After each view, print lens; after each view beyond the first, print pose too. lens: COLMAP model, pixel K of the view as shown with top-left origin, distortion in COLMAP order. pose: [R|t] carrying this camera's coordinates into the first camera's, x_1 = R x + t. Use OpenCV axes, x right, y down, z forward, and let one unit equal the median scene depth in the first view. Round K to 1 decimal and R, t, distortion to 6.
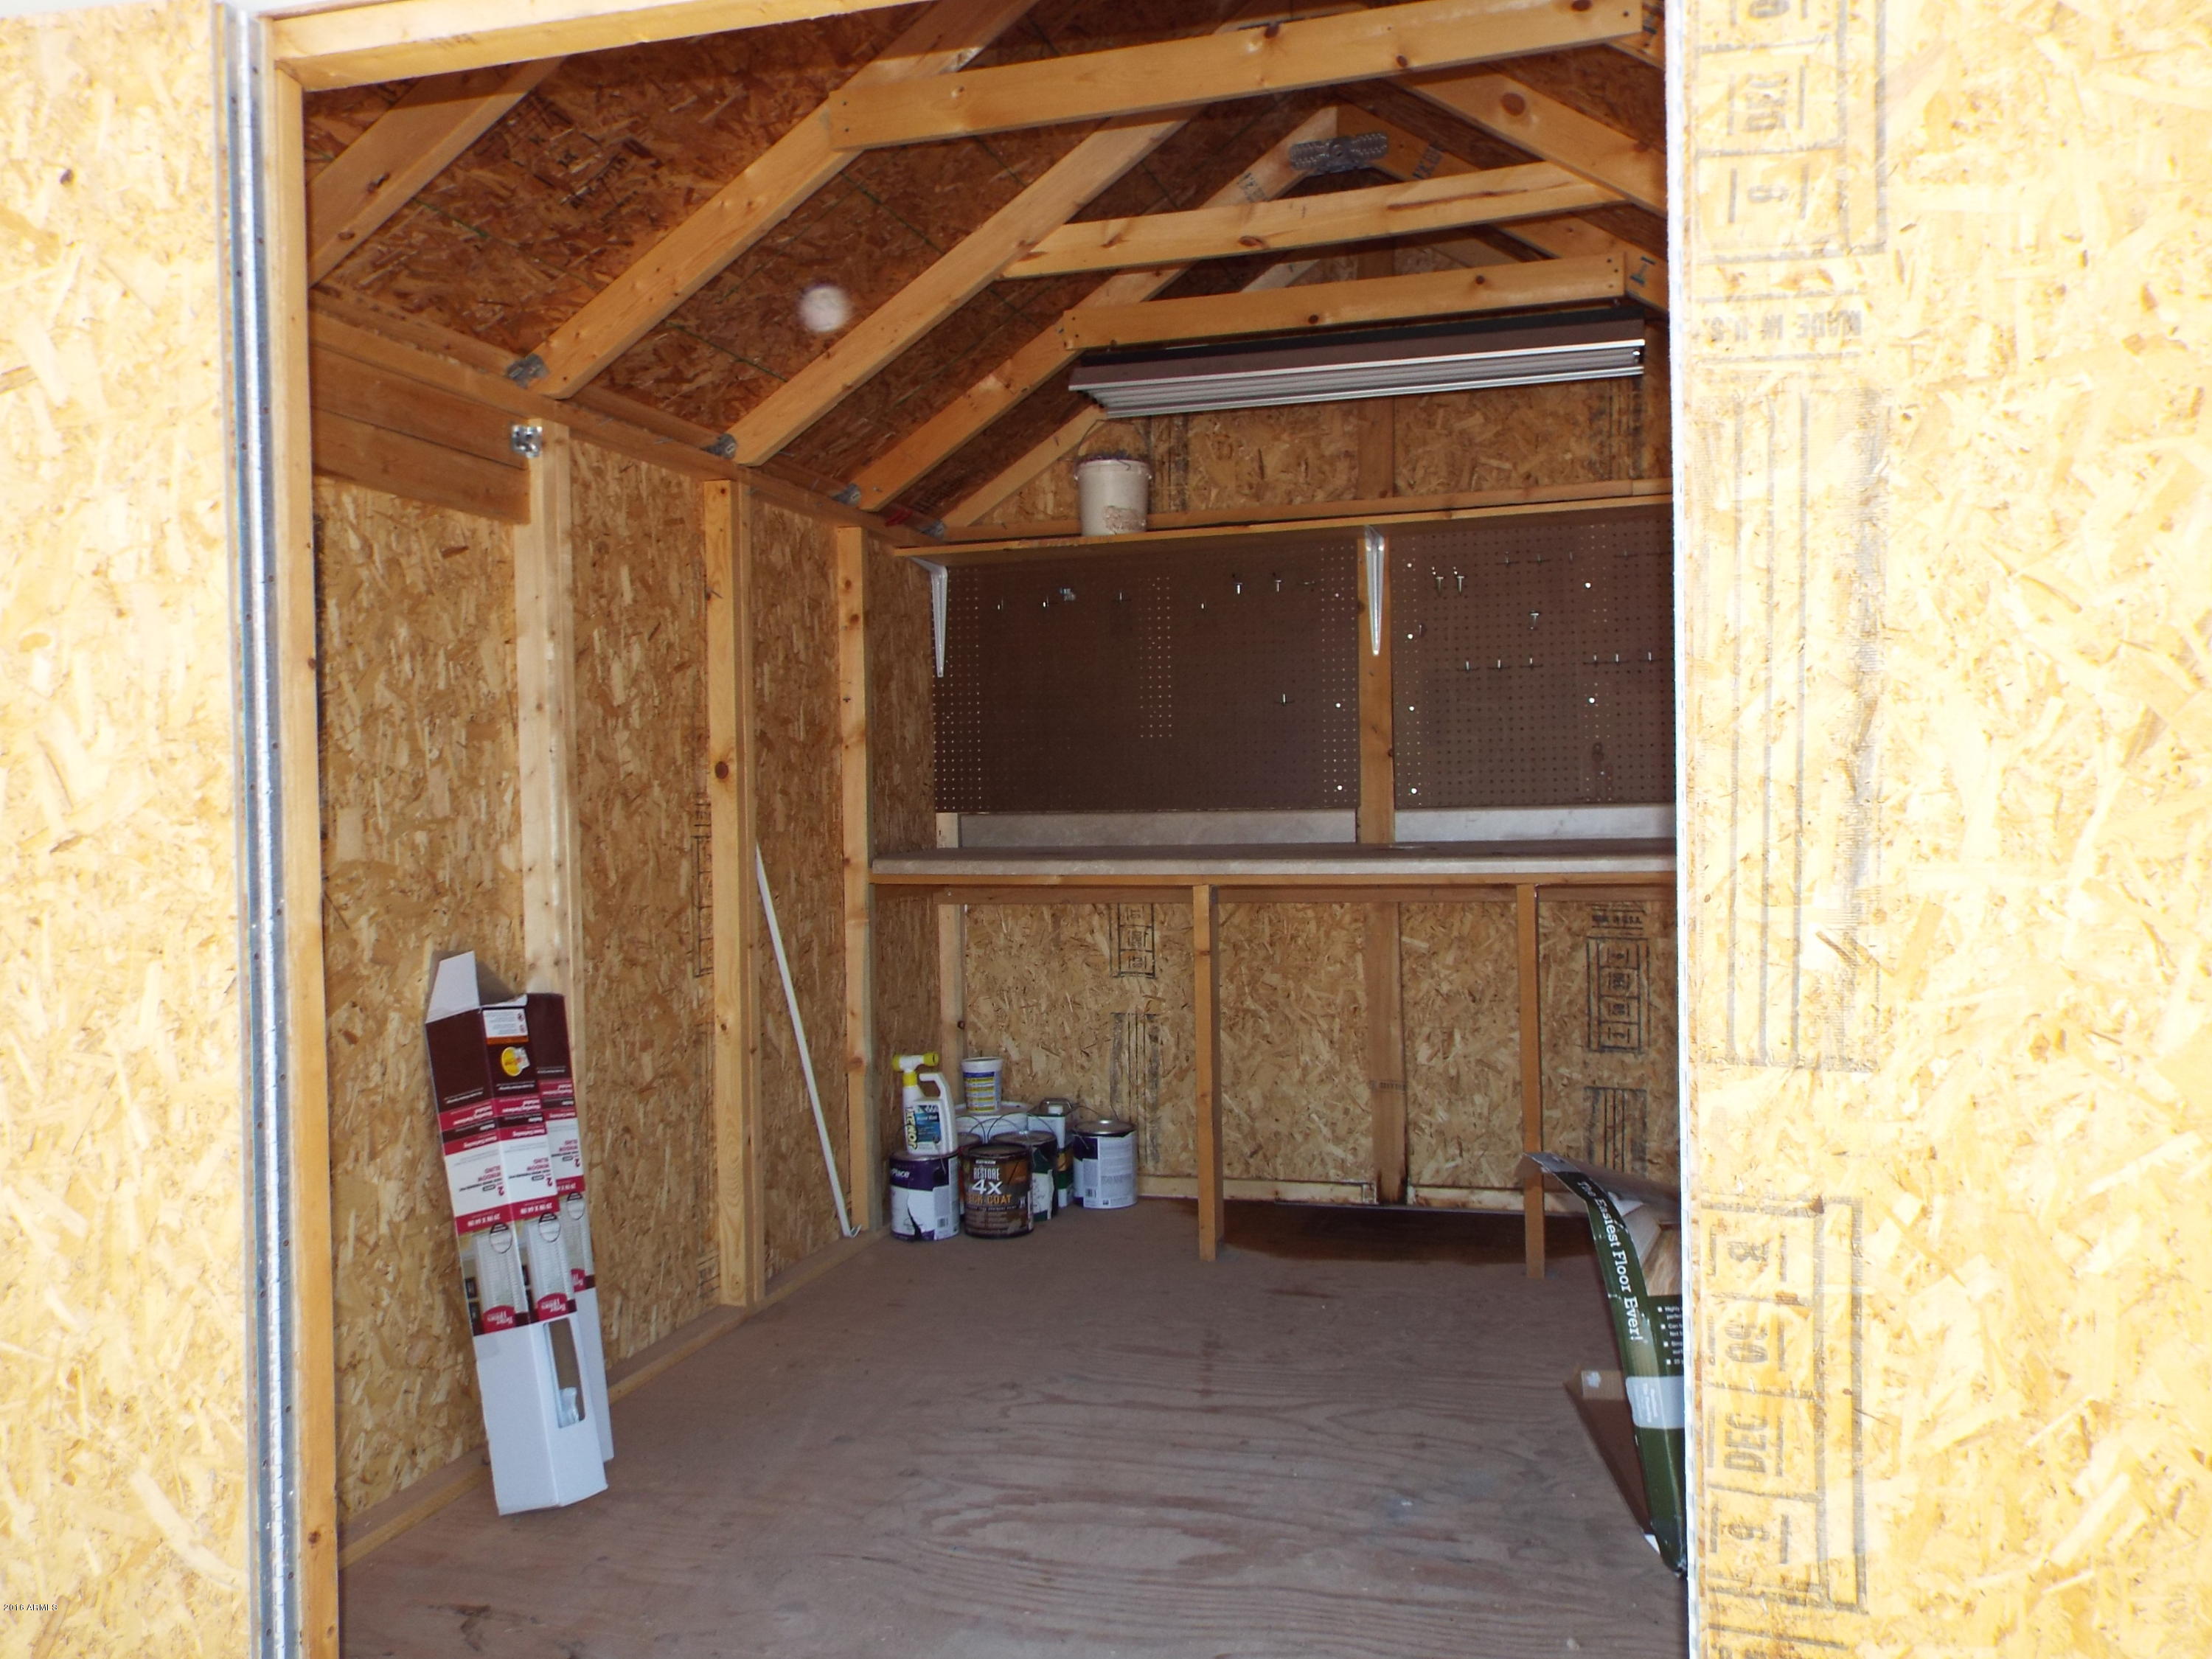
lens RADIAL K [[1708.9, 0, 1106.0], [0, 1708.9, 829.5], [0, 0, 1]] dist [-0.004159, 0.065380]
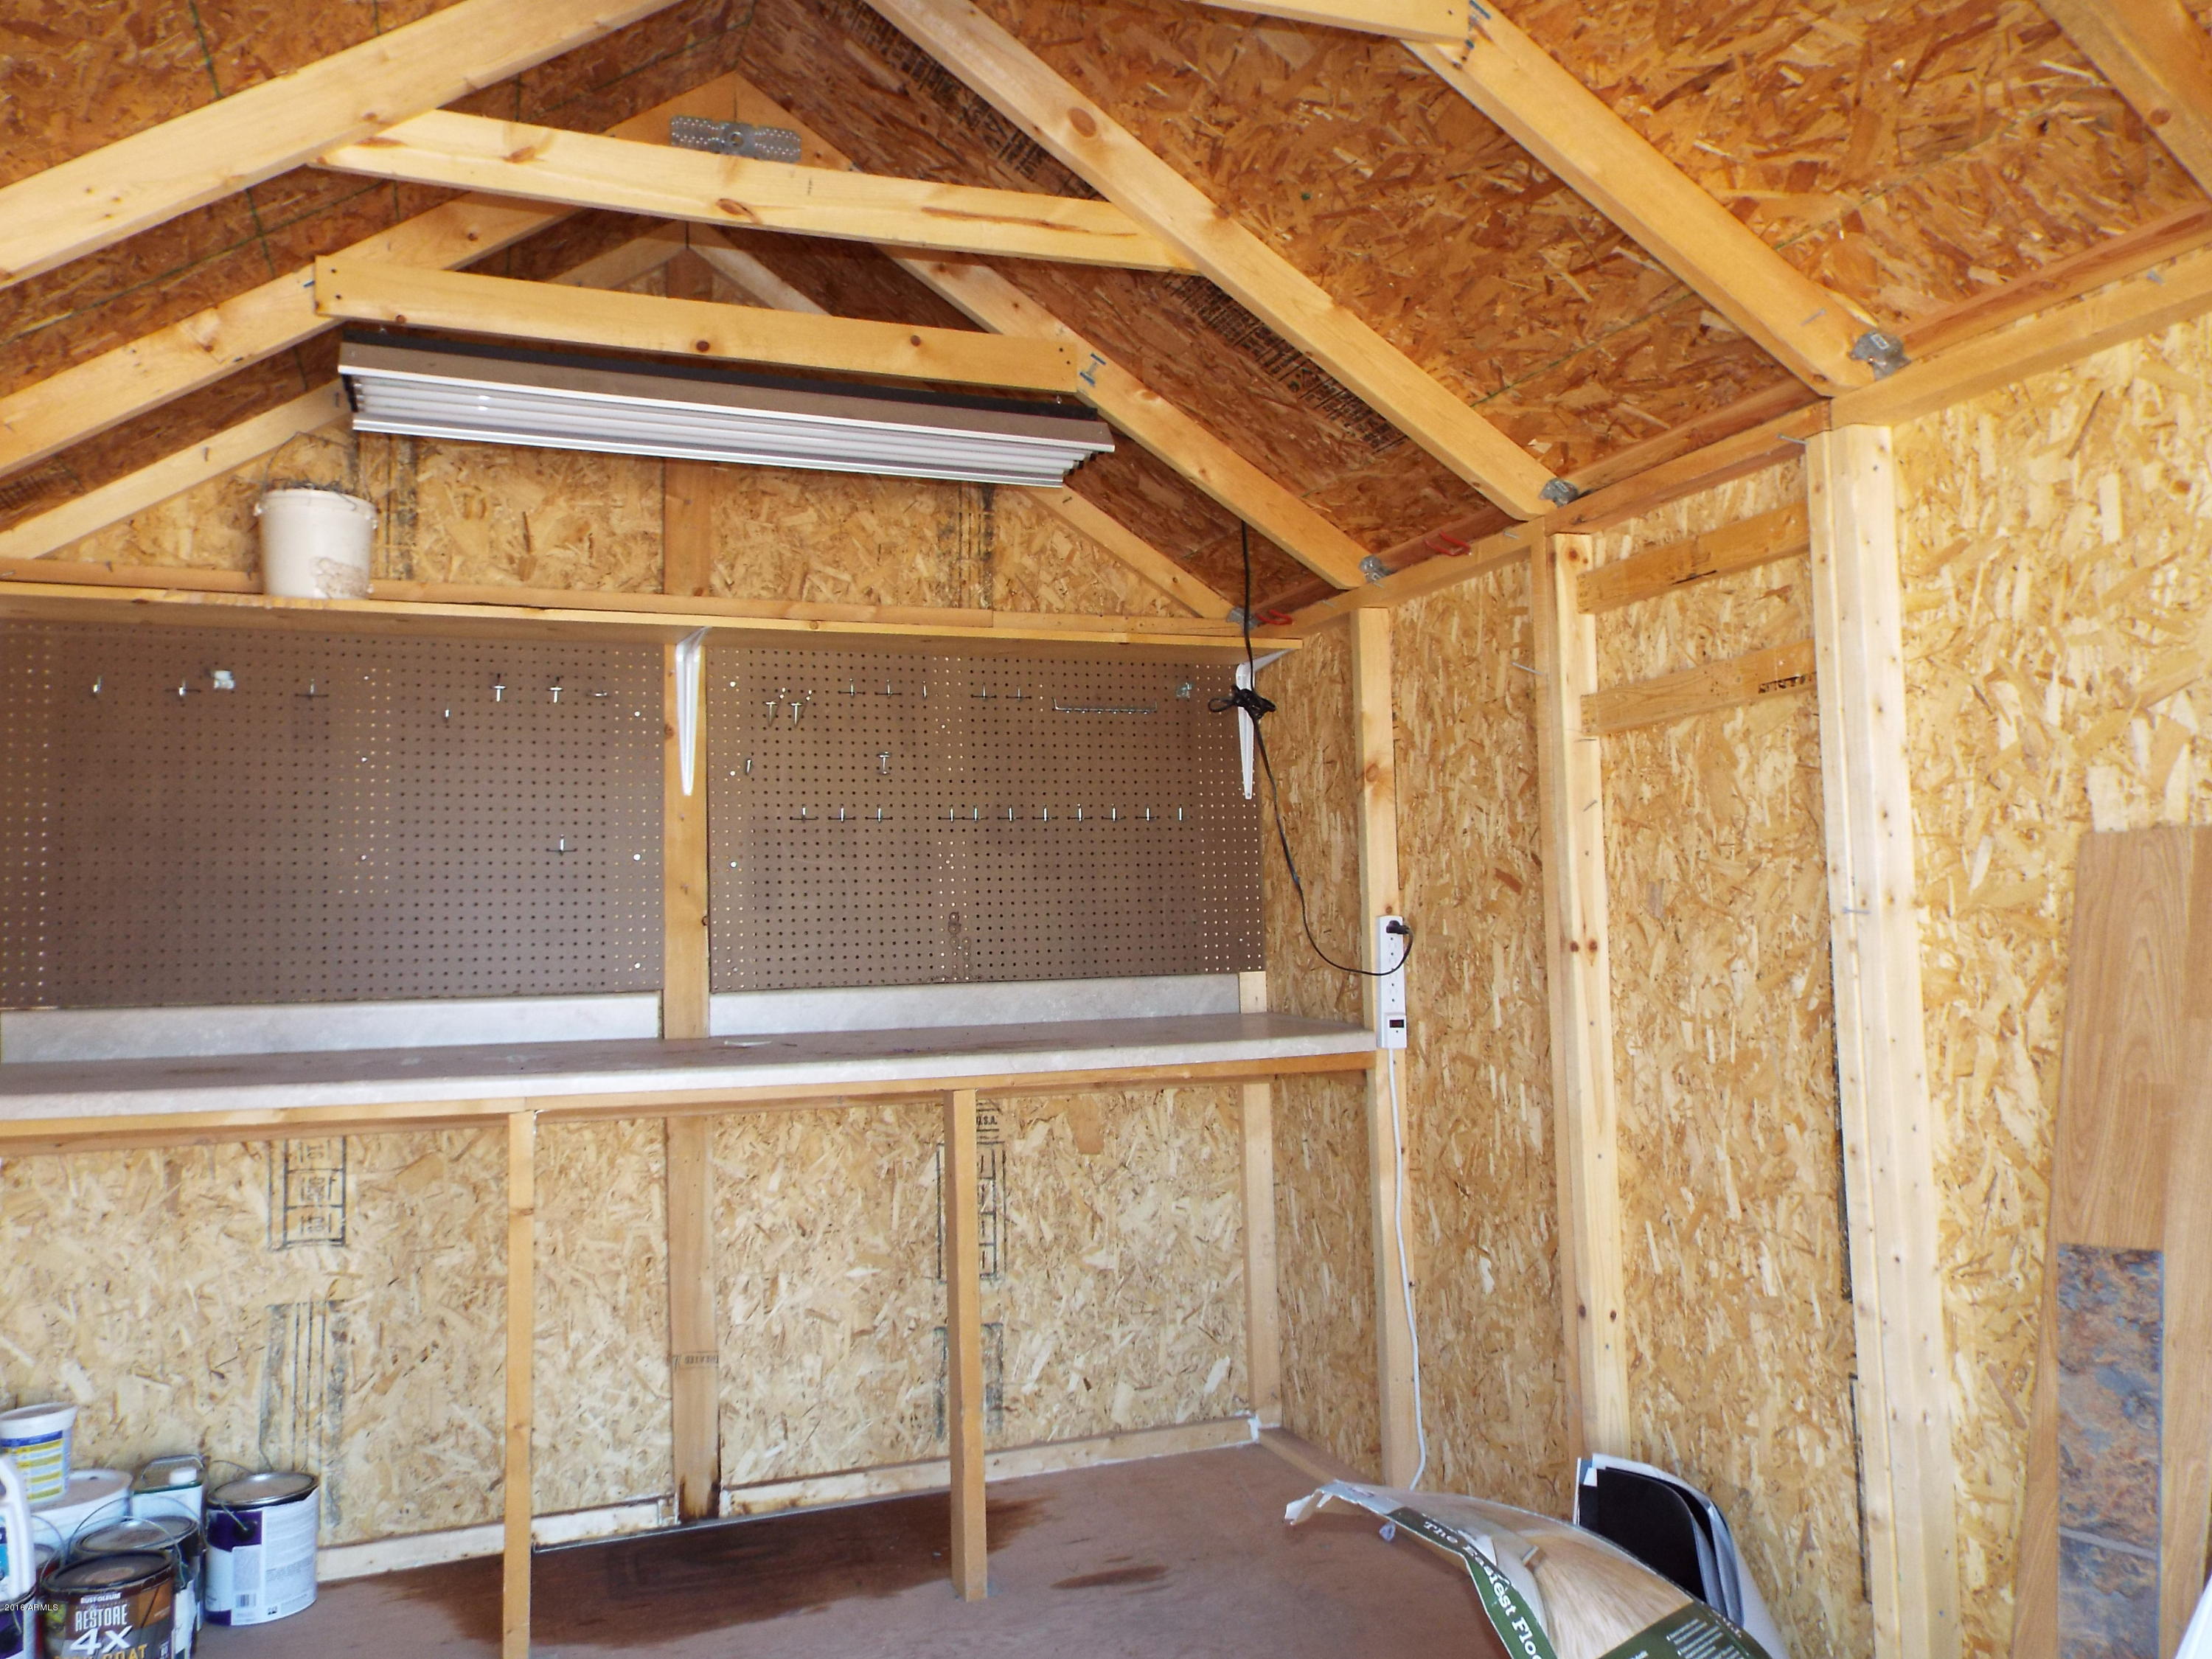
lens RADIAL K [[1708.9, 0, 1106.0], [0, 1708.9, 829.5], [0, 0, 1]] dist [-0.004159, 0.065380]
pose [[0.793521, 0.042568, 0.607052, -0.161267], [0.014012, 0.996008, -0.088160, -0.014948], [-0.608381, 0.078463, 0.789757, 0.270904]]
